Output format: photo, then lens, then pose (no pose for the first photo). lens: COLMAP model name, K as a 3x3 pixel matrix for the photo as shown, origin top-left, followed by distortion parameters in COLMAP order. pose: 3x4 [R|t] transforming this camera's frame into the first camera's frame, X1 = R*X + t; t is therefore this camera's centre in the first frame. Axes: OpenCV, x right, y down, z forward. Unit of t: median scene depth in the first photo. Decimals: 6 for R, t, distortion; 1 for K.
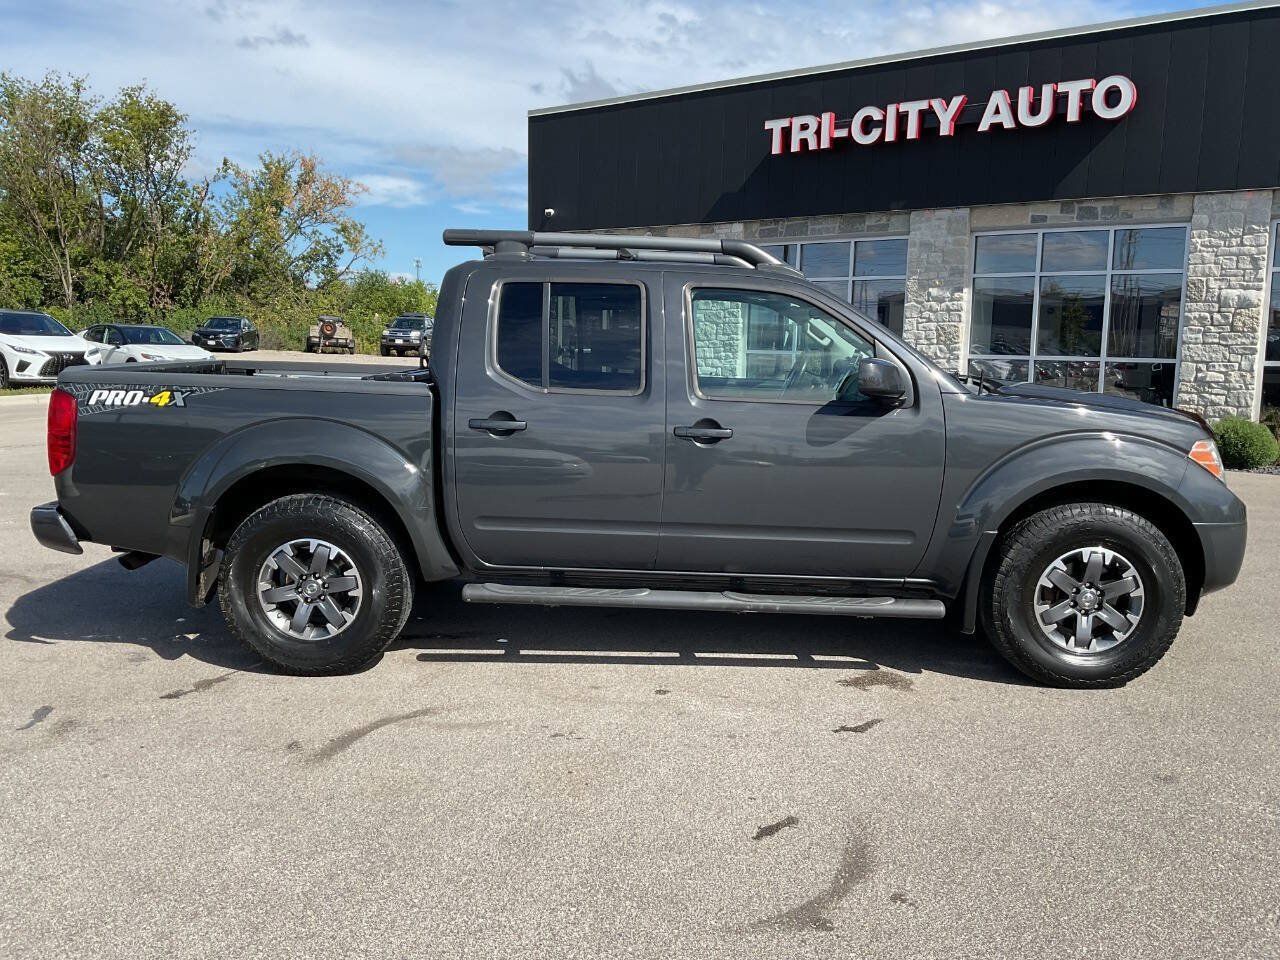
lens RADIAL K [[1056.7, 0, 633.6], [0, 1056.7, 490.4], [0, 0, 1]] dist [0.055494, -0.102936]
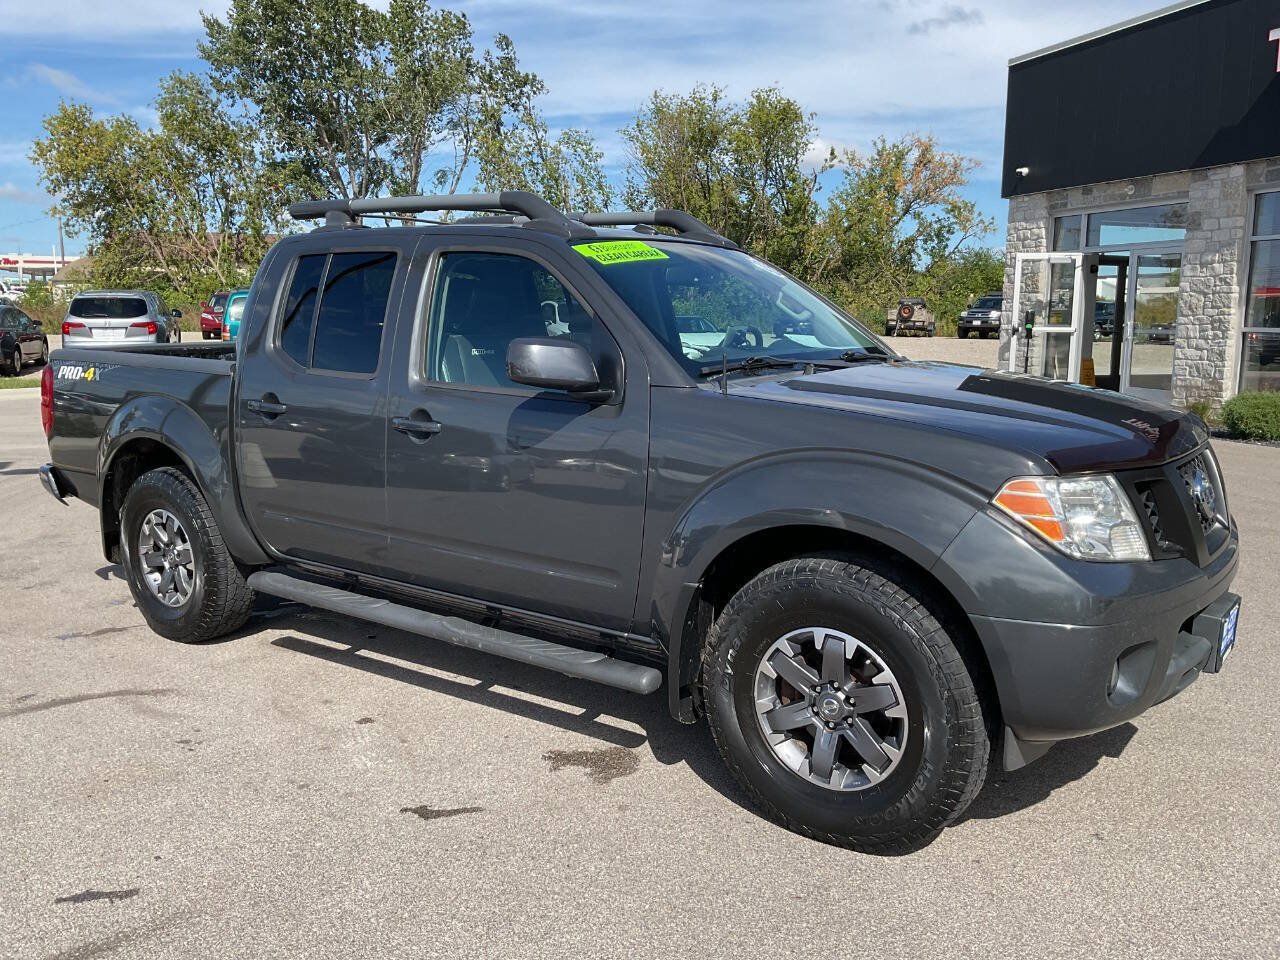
lens RADIAL K [[1056.7, 0, 630.6], [0, 1056.7, 486.0], [0, 0, 1]] dist [0.055494, -0.102936]
pose [[0.825746, 0.075080, -0.559023, 0.205160], [-0.068718, 0.997109, 0.032412, -0.013585], [0.559841, 0.011650, 0.828518, 0.118838]]
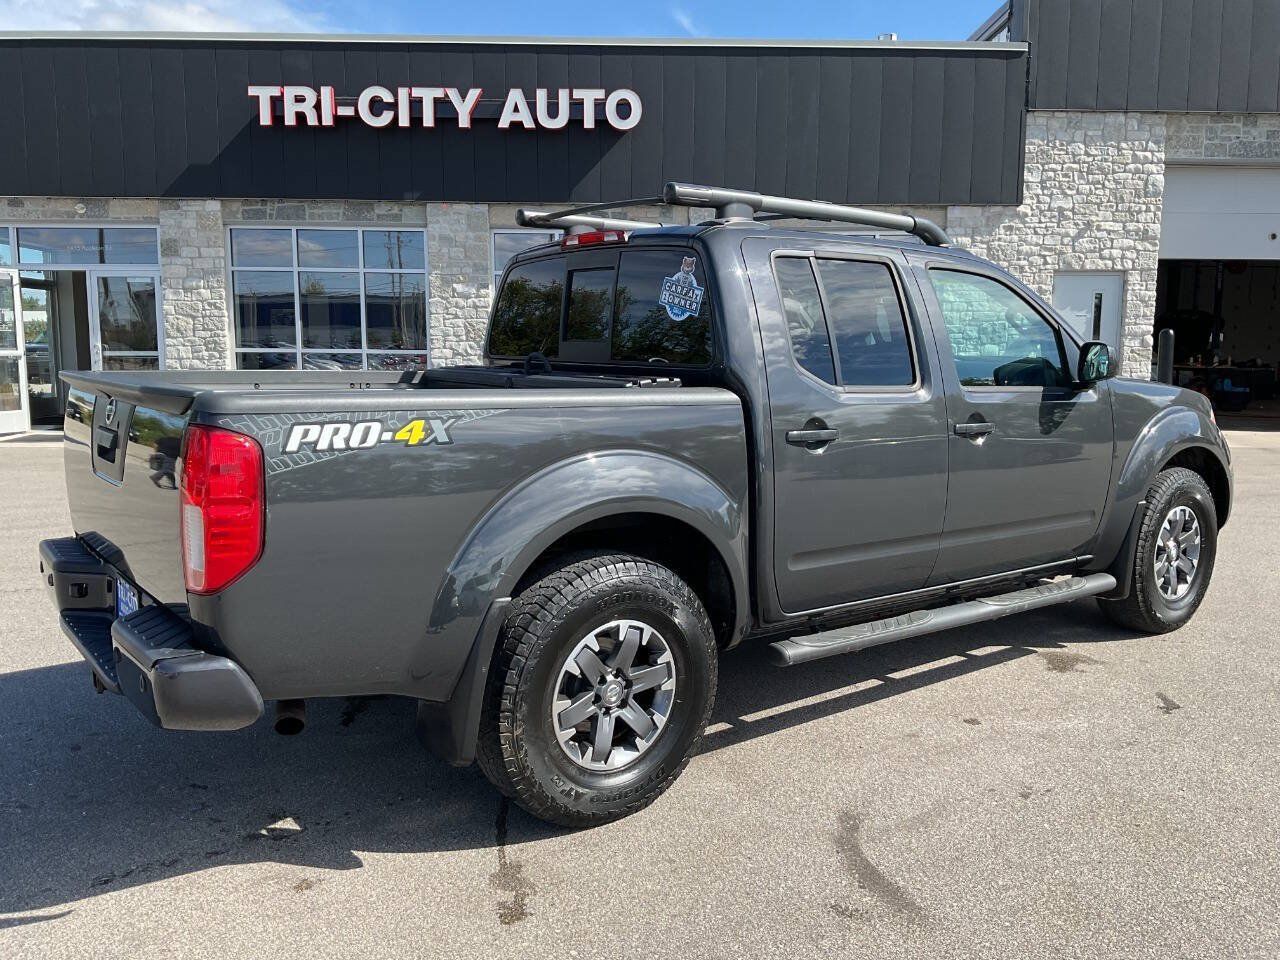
lens RADIAL K [[1056.7, 0, 637.0], [0, 1056.7, 491.2], [0, 0, 1]] dist [0.055494, -0.102936]
pose [[0.772477, -0.100941, 0.626970, -0.221310], [0.099939, 0.994307, 0.036949, -0.019250], [-0.627130, 0.034117, 0.778167, 0.141614]]
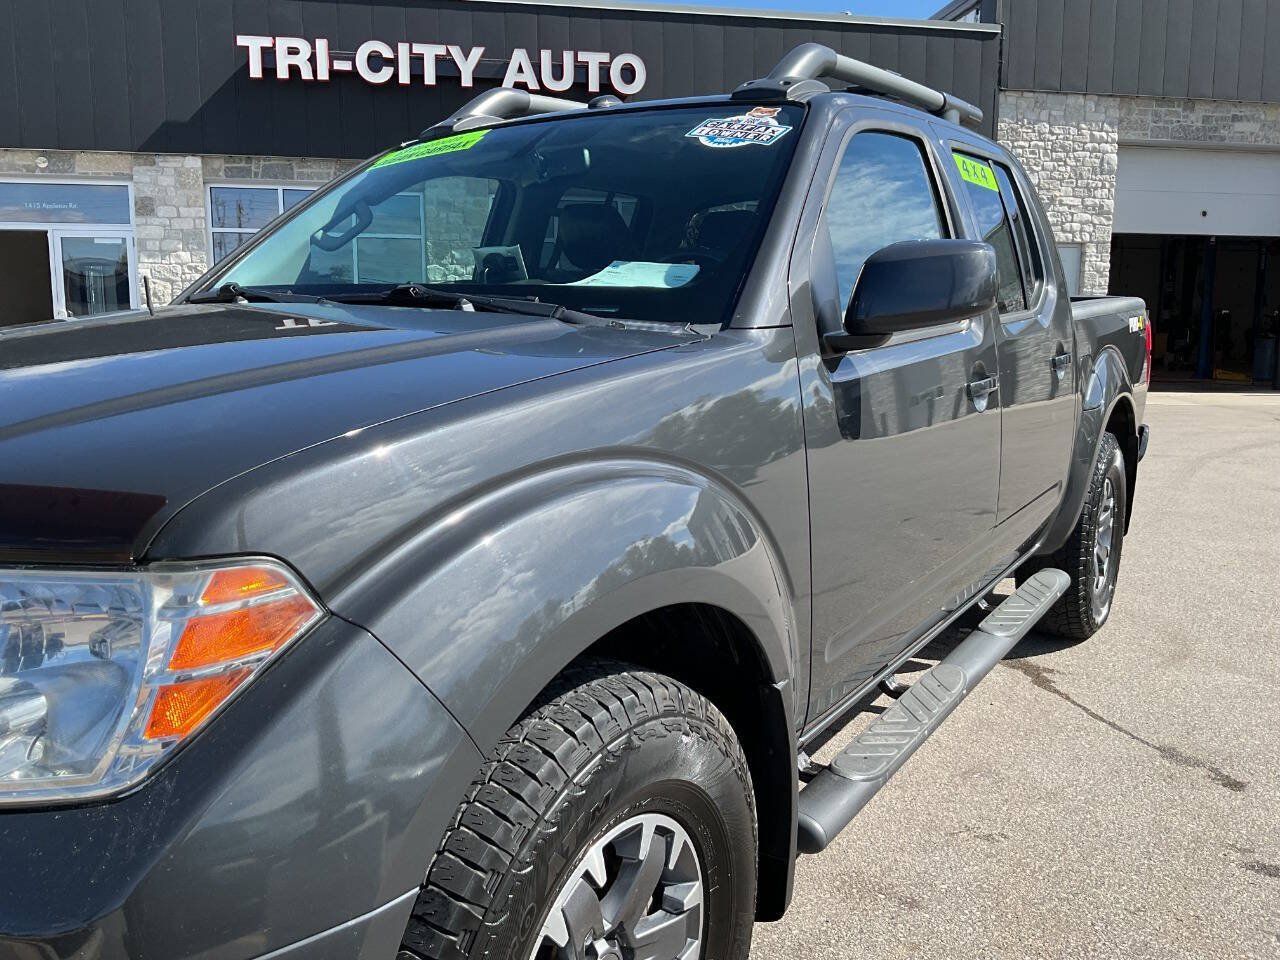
lens RADIAL K [[1056.7, 0, 637.7], [0, 1056.7, 484.8], [0, 0, 1]] dist [0.055494, -0.102936]
pose [[0.662813, -0.123899, 0.738463, -0.337401], [0.115803, 0.991311, 0.062382, -0.020290], [-0.739776, 0.044168, 0.671402, 0.249170]]
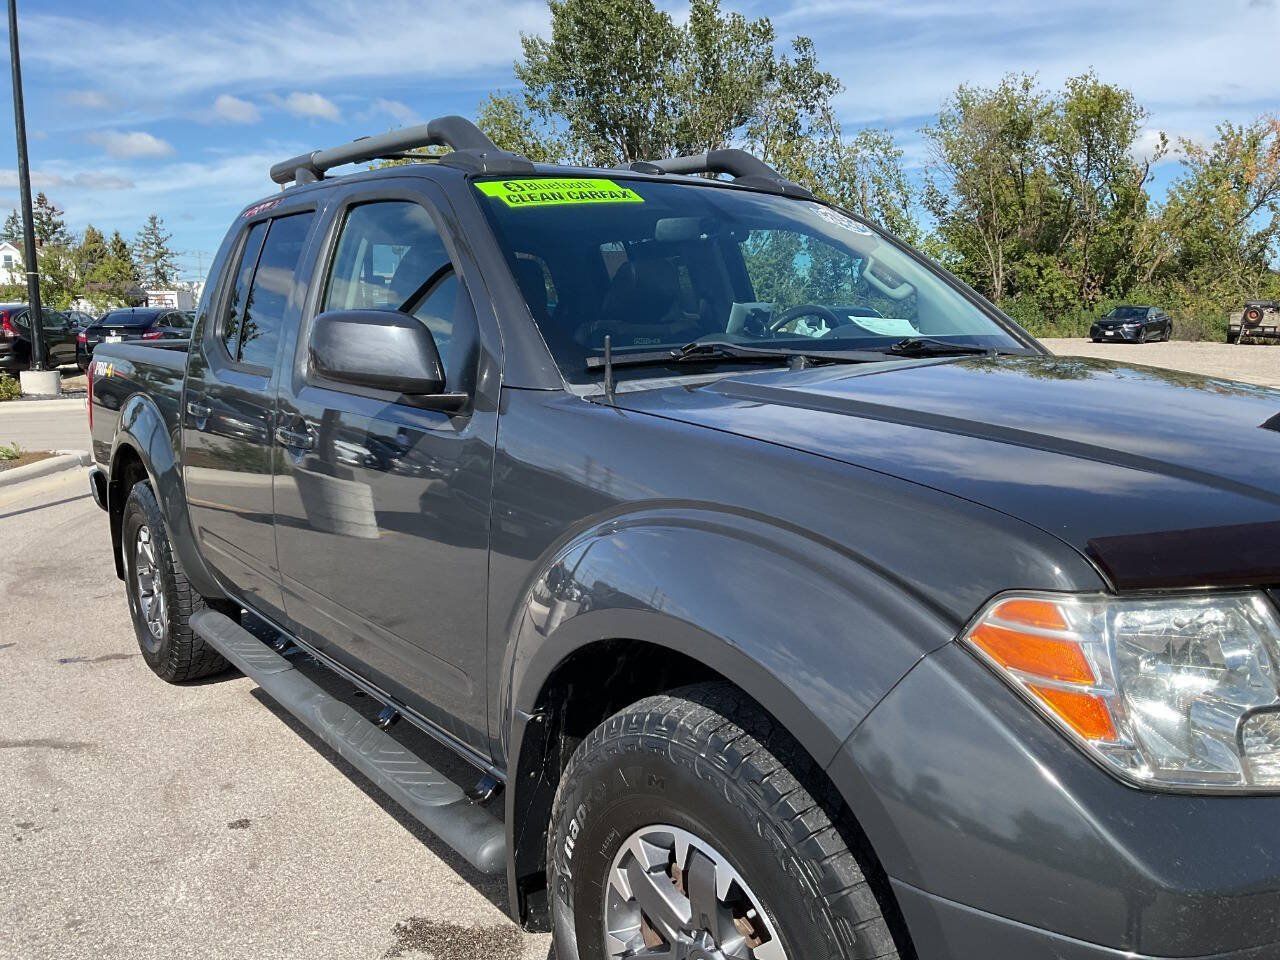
lens RADIAL K [[1056.7, 0, 628.1], [0, 1056.7, 480.4], [0, 0, 1]] dist [0.055494, -0.102936]
pose [[0.632920, 0.095383, -0.768319, 0.202050], [-0.098229, 0.994255, 0.042514, -0.022589], [0.767961, 0.048563, 0.638653, 0.225781]]
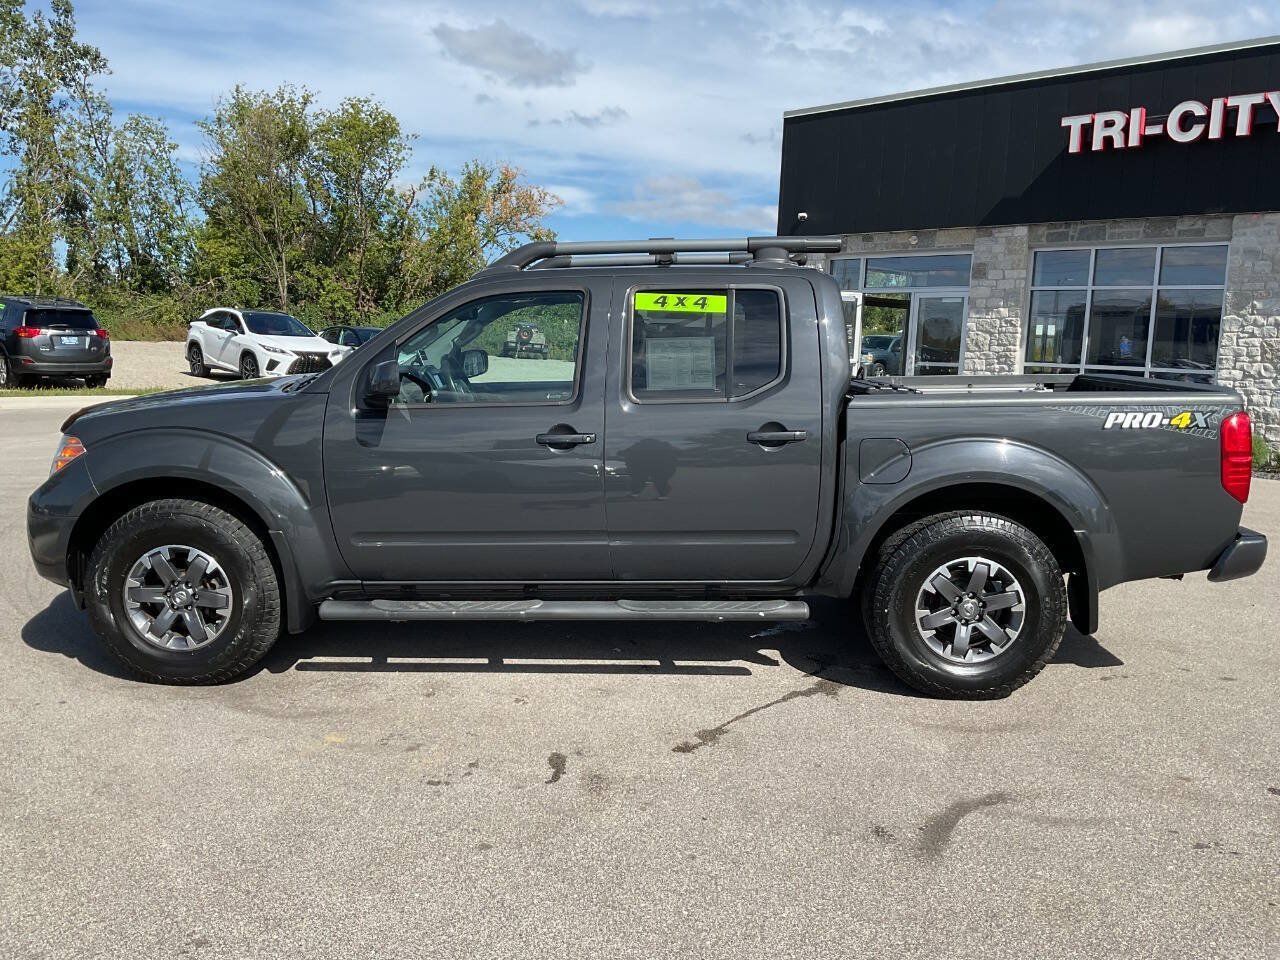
lens RADIAL K [[1056.7, 0, 637.5], [0, 1056.7, 482.4], [0, 0, 1]] dist [0.055494, -0.102936]
pose [[0.989531, 0.036188, -0.139711, -0.107225], [-0.038215, 0.999199, -0.011846, -0.004842], [0.139170, 0.017061, 0.990121, 0.036399]]
